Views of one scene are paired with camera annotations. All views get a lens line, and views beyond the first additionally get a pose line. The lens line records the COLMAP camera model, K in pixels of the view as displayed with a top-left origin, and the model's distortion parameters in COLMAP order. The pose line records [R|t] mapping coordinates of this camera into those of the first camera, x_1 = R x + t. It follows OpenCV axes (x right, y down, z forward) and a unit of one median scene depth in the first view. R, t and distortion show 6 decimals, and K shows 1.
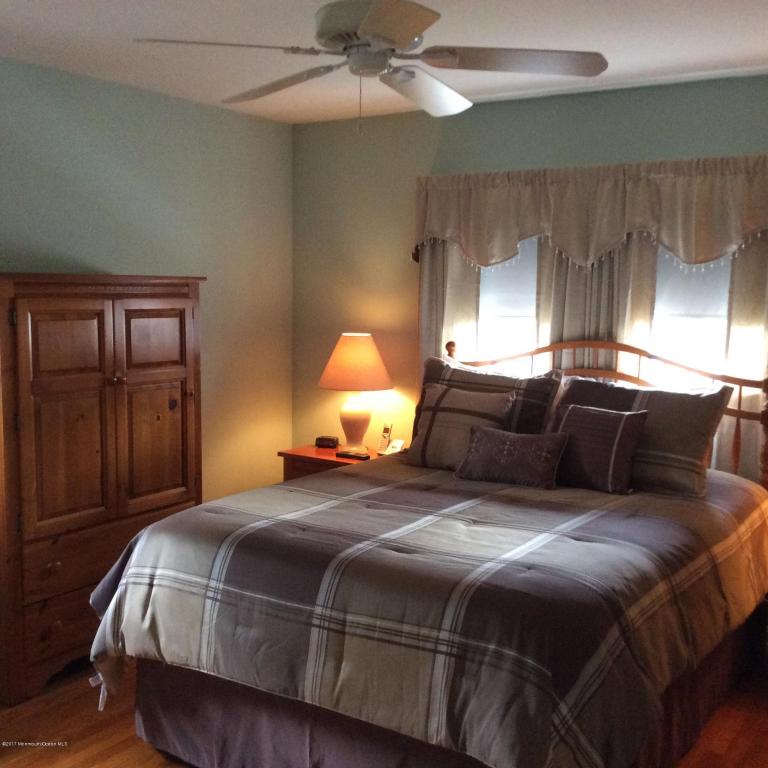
lens RADIAL K [[937.1, 0, 386.3], [0, 937.1, 384.3], [0, 0, 1]] dist [0.048806, 0.000000]
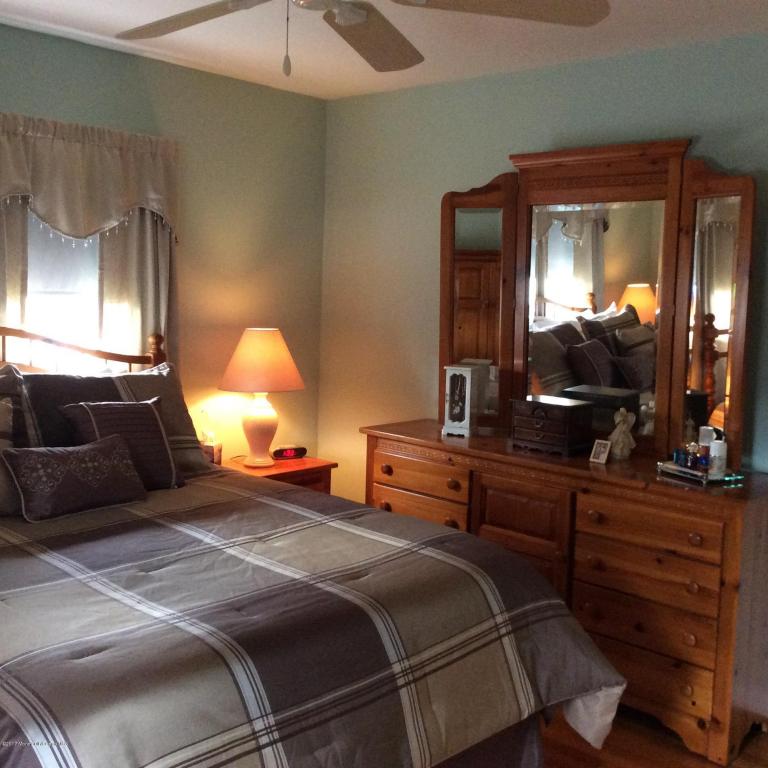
lens RADIAL K [[937.1, 0, 386.3], [0, 937.1, 383.7], [0, 0, 1]] dist [0.048806, 0.000000]
pose [[0.163139, -0.115703, 0.979795, -0.754141], [0.067842, 0.992064, 0.105856, -0.085707], [-0.984268, 0.049202, 0.169694, 0.749921]]
